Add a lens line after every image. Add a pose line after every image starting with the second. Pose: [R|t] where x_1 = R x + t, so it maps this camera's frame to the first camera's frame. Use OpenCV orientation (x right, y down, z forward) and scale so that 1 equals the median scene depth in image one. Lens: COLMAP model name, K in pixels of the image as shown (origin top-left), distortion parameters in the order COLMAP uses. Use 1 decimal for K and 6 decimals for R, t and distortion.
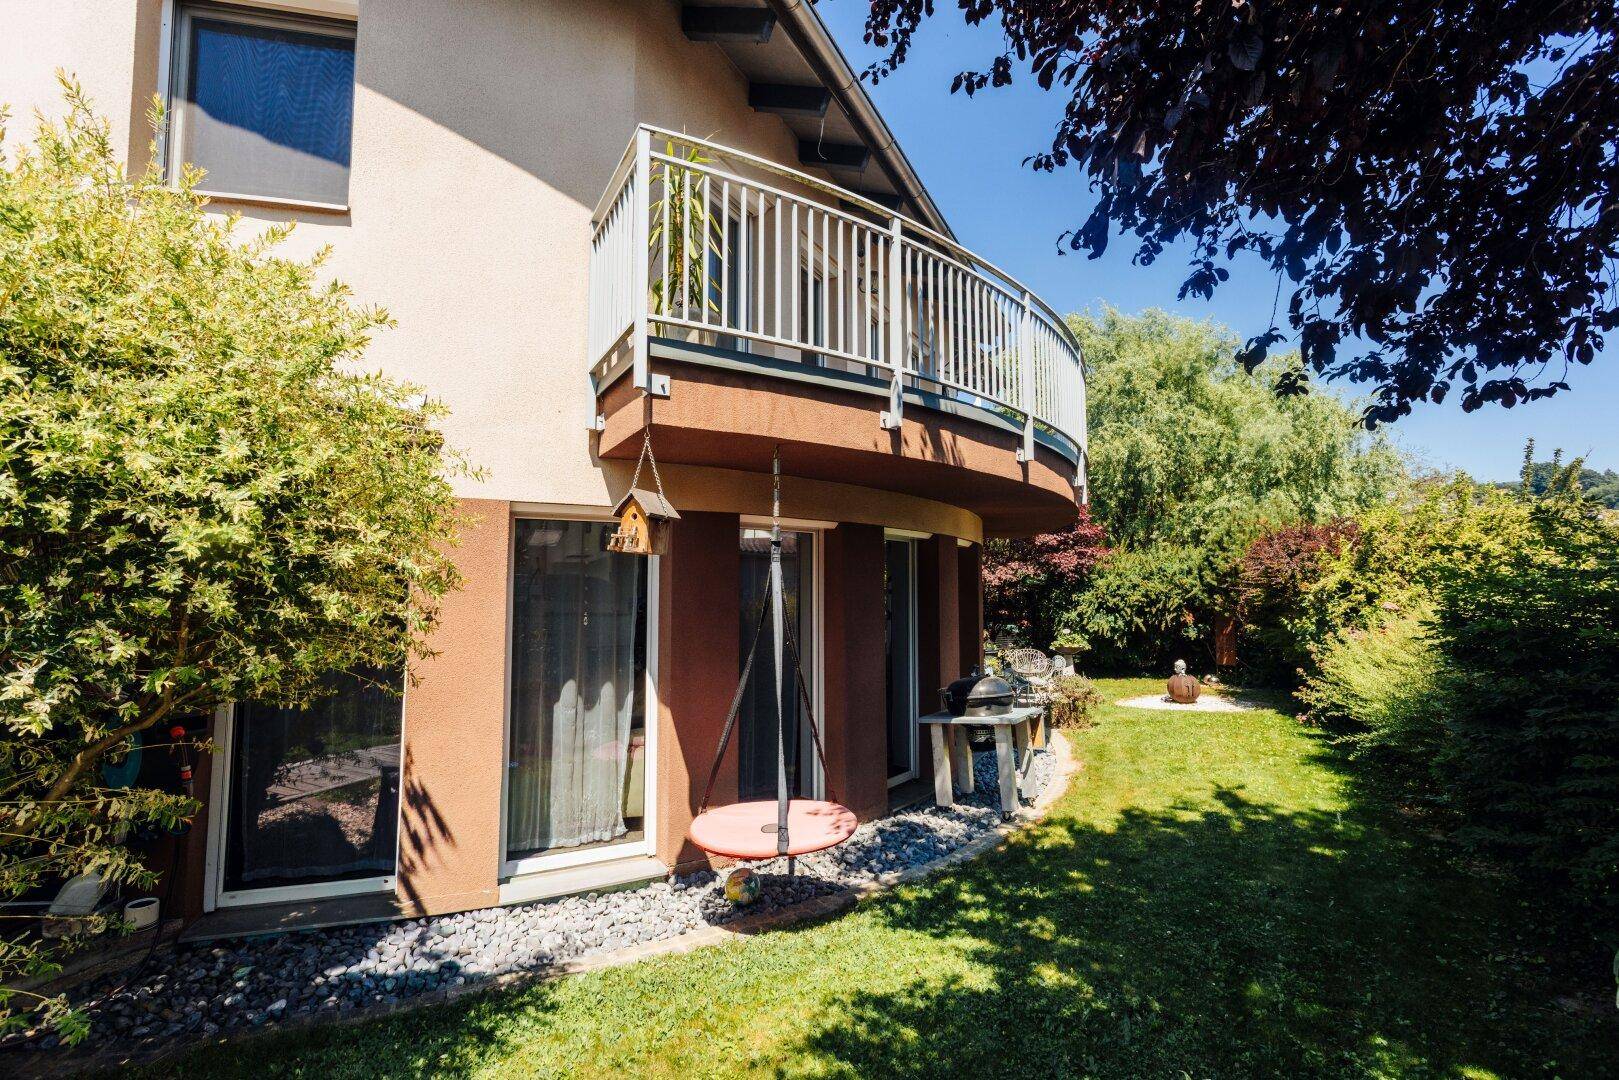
lens RADIAL K [[786.9, 0, 804.2], [0, 786.9, 536.0], [0, 0, 1]] dist [0.004526, 0.000877]
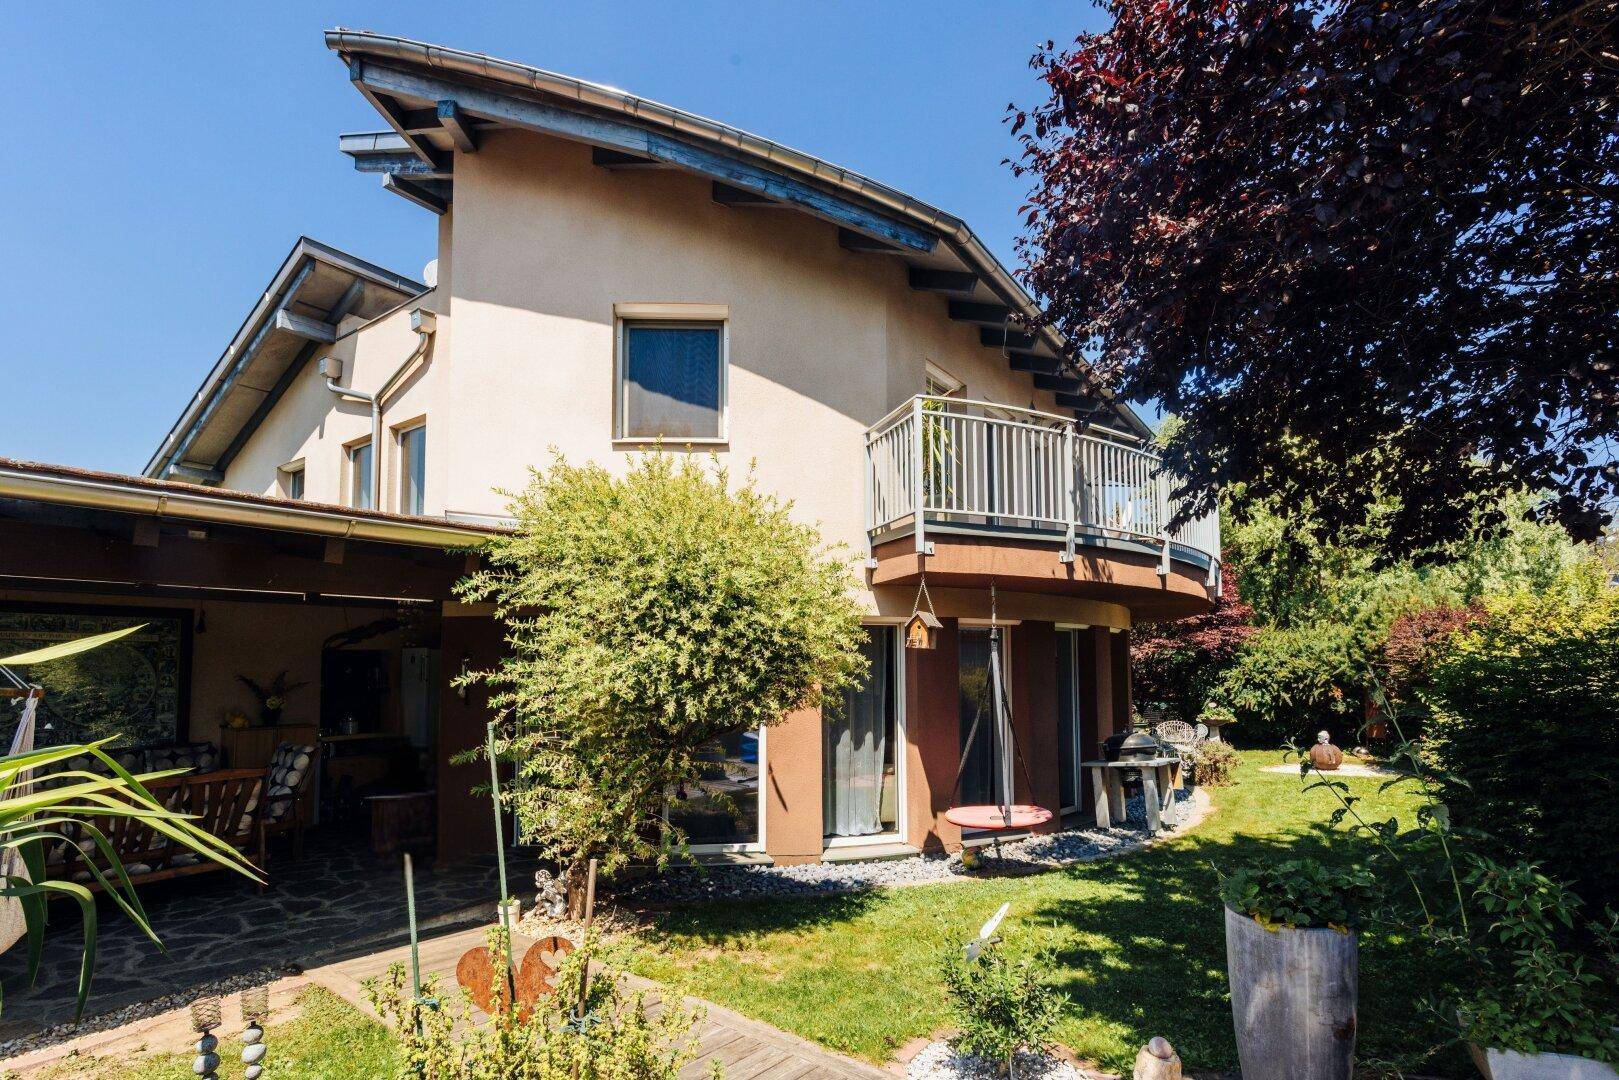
lens RADIAL K [[844.9, 0, 797.5], [0, 844.9, 623.8], [0, 0, 1]] dist [0.020510, 0.000227]
pose [[0.988498, -0.012675, -0.150702, -0.111902], [0.015212, 0.999761, 0.015689, -0.036656], [0.150467, -0.017801, 0.988455, -0.489377]]
